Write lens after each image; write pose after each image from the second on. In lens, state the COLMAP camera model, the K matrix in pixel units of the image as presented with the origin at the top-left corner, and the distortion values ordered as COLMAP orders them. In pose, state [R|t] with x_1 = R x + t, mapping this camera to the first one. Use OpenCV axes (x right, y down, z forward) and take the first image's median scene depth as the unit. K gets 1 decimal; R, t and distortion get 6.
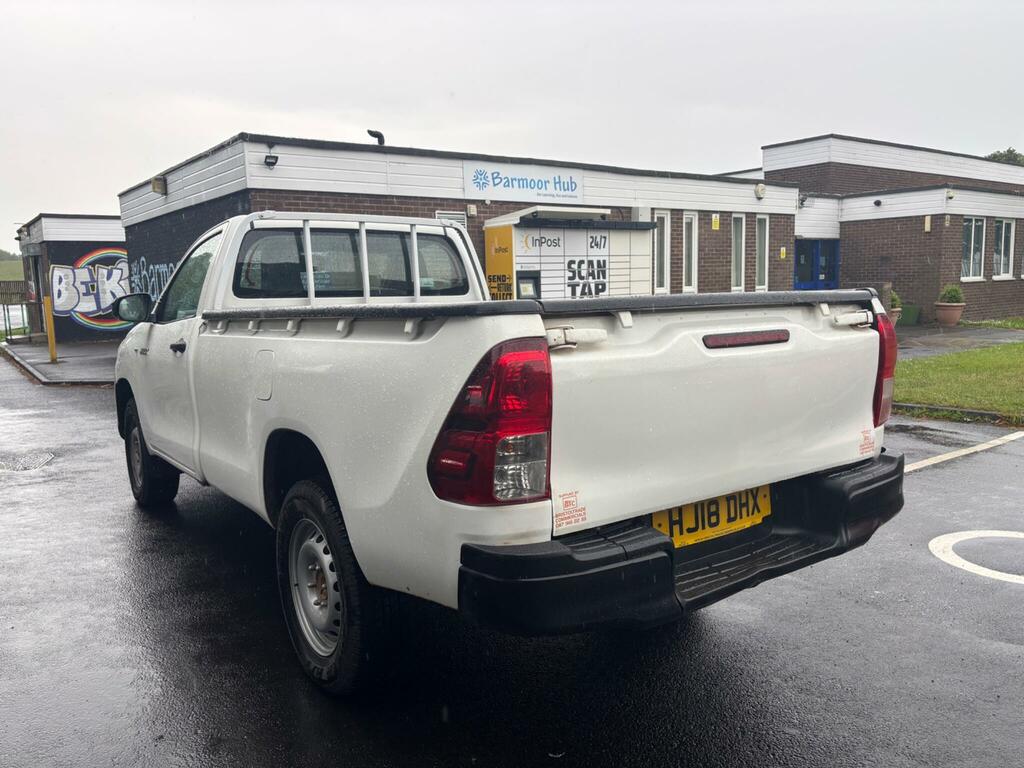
lens RADIAL K [[815.0, 0, 534.7], [0, 815.0, 384.0], [0, 0, 1]] dist [0.035955, -0.009652]
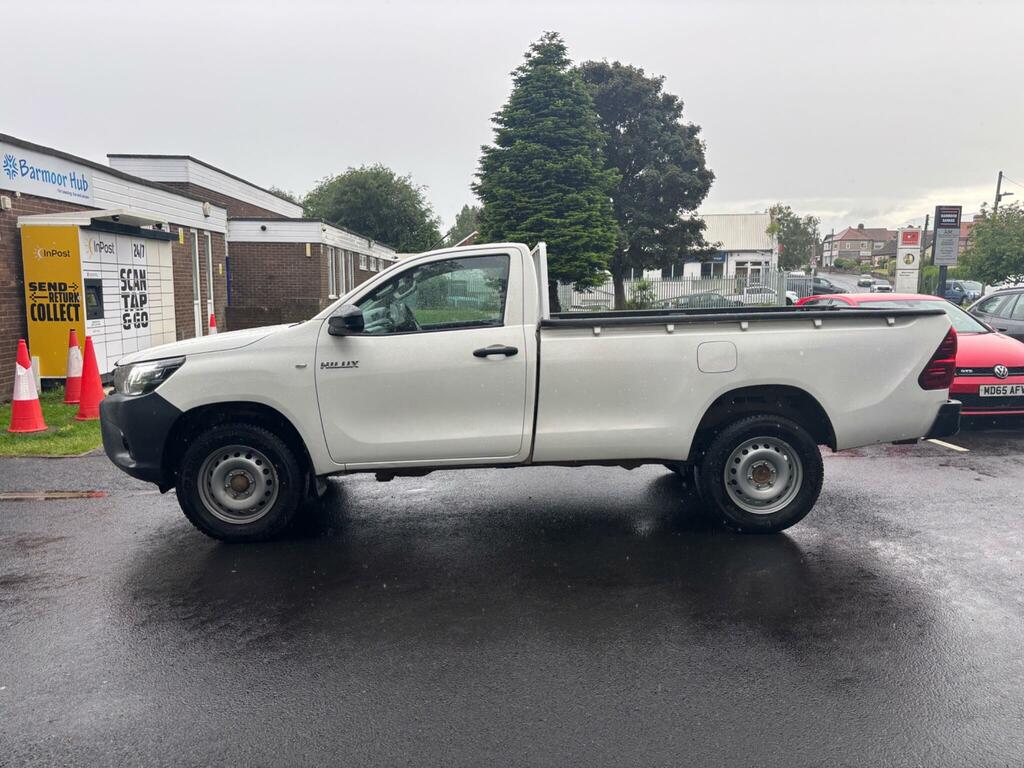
lens RADIAL K [[815.0, 0, 534.7], [0, 815.0, 384.0], [0, 0, 1]] dist [0.035955, -0.009652]
pose [[0.554835, -0.072785, 0.828770, -0.471377], [0.088226, 0.995696, 0.028380, -0.007901], [-0.827269, 0.057372, 0.558869, 0.104203]]
